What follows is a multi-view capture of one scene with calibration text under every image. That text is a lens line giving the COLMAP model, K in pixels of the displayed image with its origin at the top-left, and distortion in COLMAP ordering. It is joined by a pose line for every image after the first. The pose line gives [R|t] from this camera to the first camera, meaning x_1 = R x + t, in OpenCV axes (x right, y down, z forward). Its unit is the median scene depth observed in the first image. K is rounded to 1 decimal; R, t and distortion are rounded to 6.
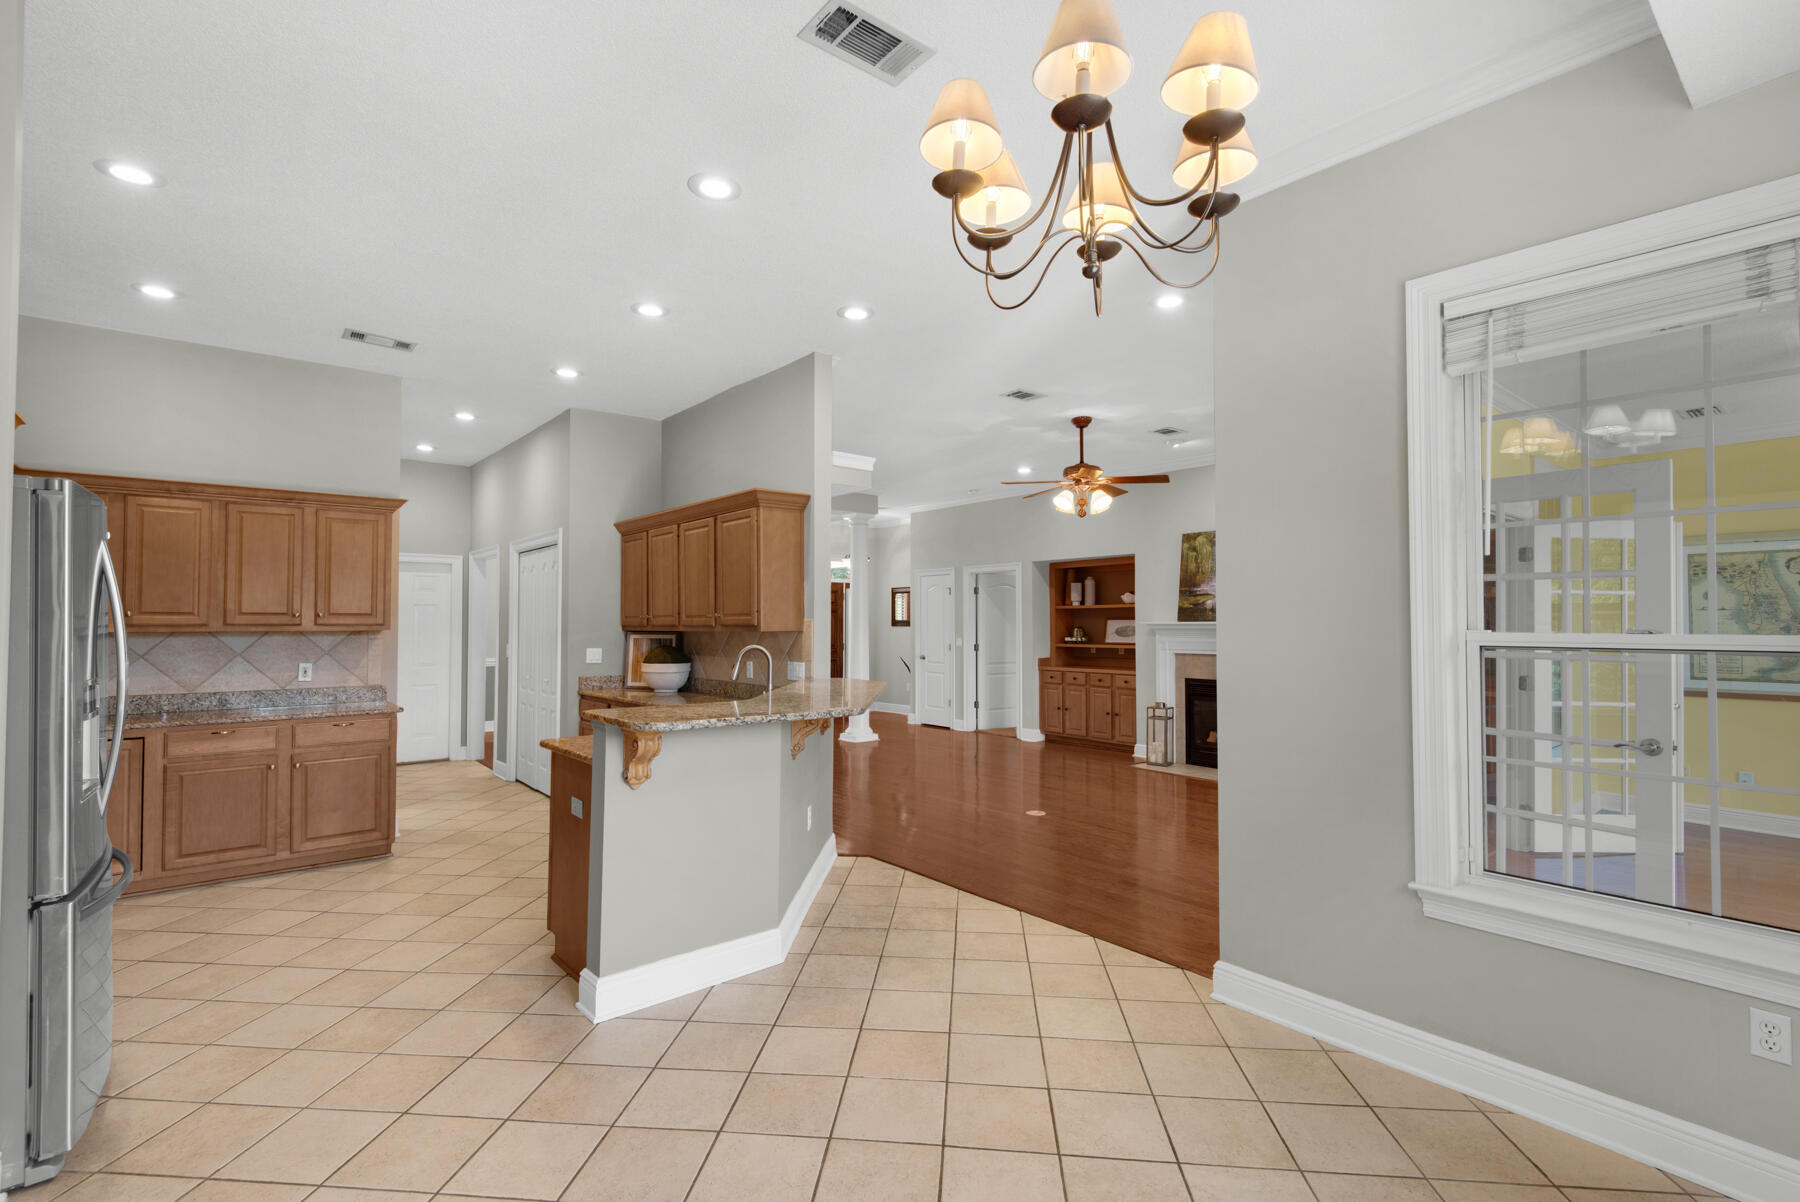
lens RADIAL K [[829.0, 0, 904.7], [0, 829.0, 621.0], [0, 0, 1]] dist [-0.002245, -0.000641]
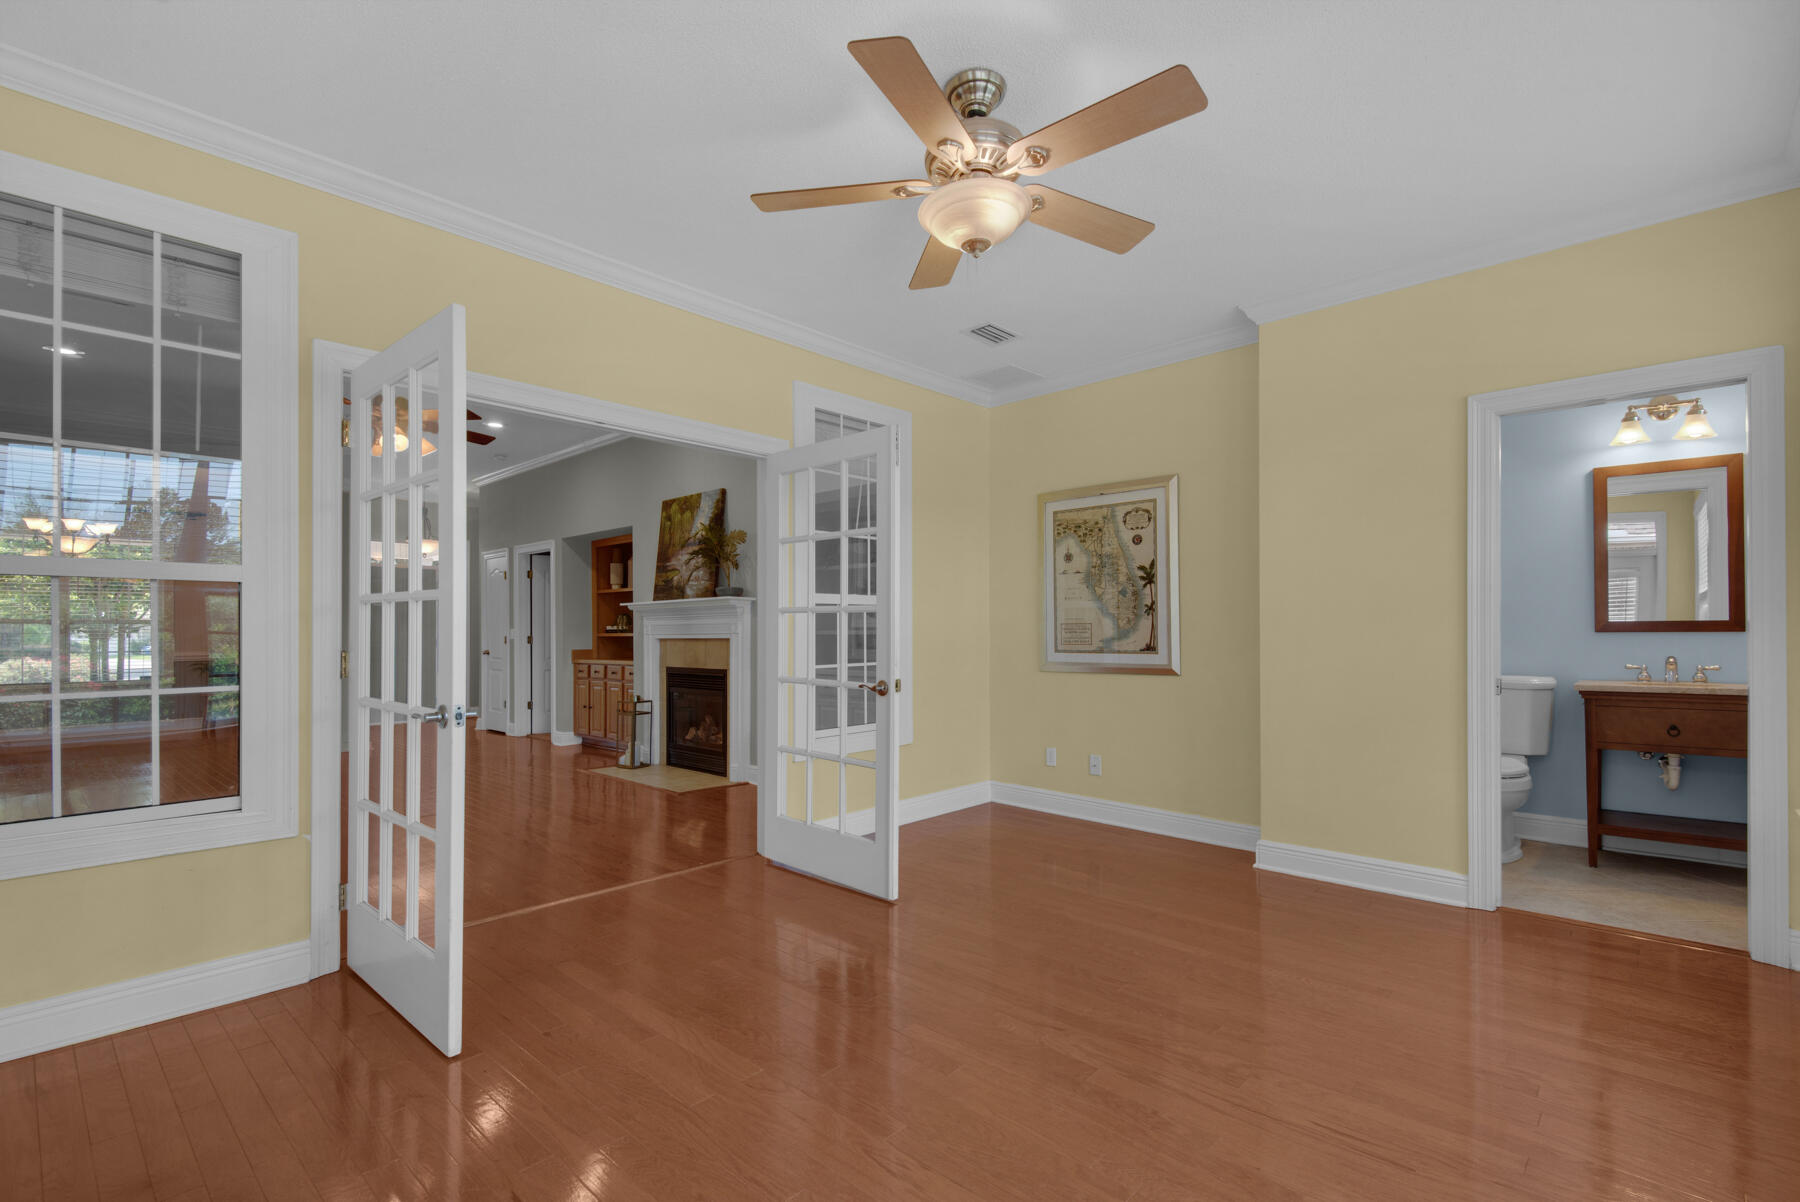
lens RADIAL K [[829.0, 0, 904.7], [0, 829.0, 621.0], [0, 0, 1]] dist [-0.002245, -0.000641]
pose [[0.988413, -0.003886, 0.151737, 0.455805], [0.005503, 0.999932, -0.010236, 0.031046], [-0.151687, 0.010952, 0.988368, 0.104725]]
